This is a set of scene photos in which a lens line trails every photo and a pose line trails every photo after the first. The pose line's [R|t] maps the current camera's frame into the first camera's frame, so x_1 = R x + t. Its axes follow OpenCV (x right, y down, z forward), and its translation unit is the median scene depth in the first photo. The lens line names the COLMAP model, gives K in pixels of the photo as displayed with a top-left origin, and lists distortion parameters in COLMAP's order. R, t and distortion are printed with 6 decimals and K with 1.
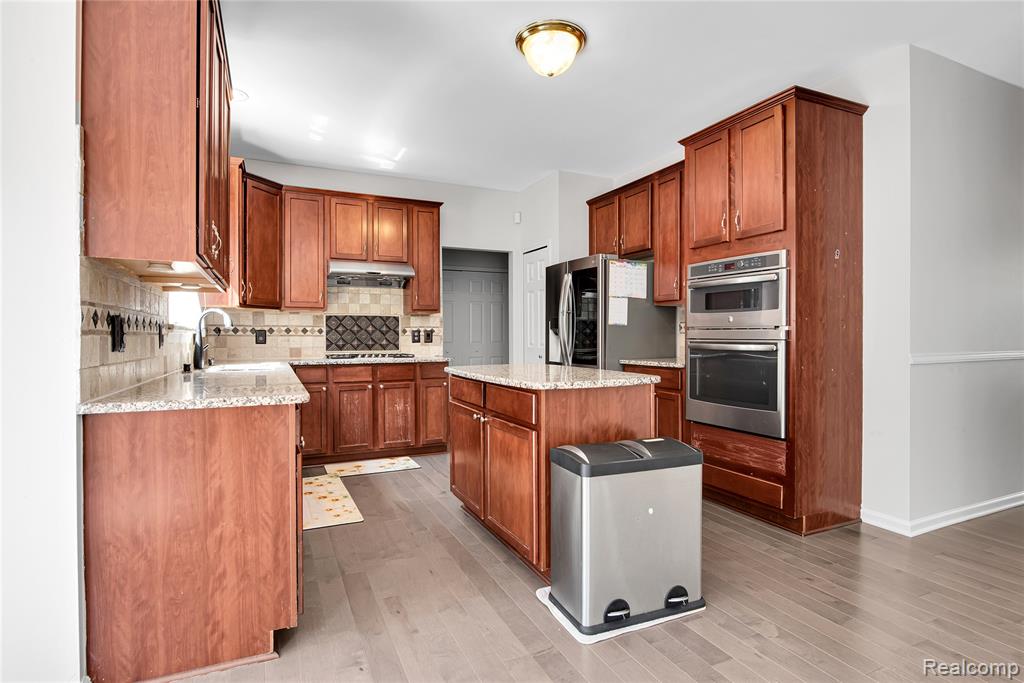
lens RADIAL K [[524.5, 0, 512.3], [0, 524.5, 339.6], [0, 0, 1]] dist [-0.002057, -0.000282]
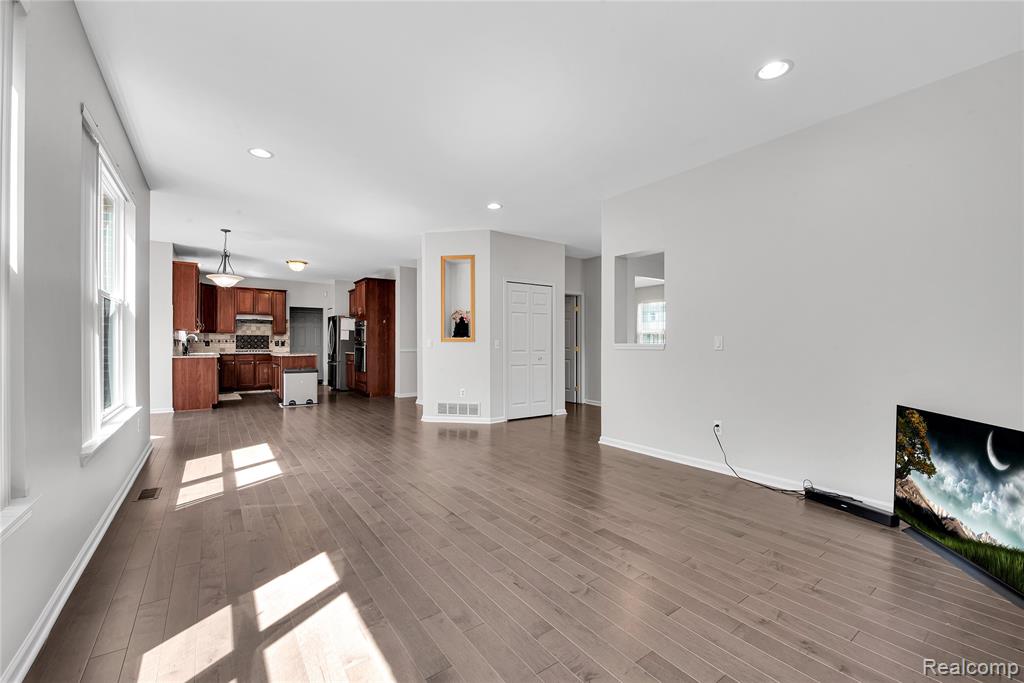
lens RADIAL K [[418.7, 0, 499.6], [0, 418.7, 343.5], [0, 0, 1]] dist [-0.000721, -0.000255]
pose [[0.985569, 0.003195, 0.169245, 0.608733], [-0.002293, 0.999982, -0.005529, 0.002496], [-0.169259, 0.005061, 0.985559, -1.316295]]
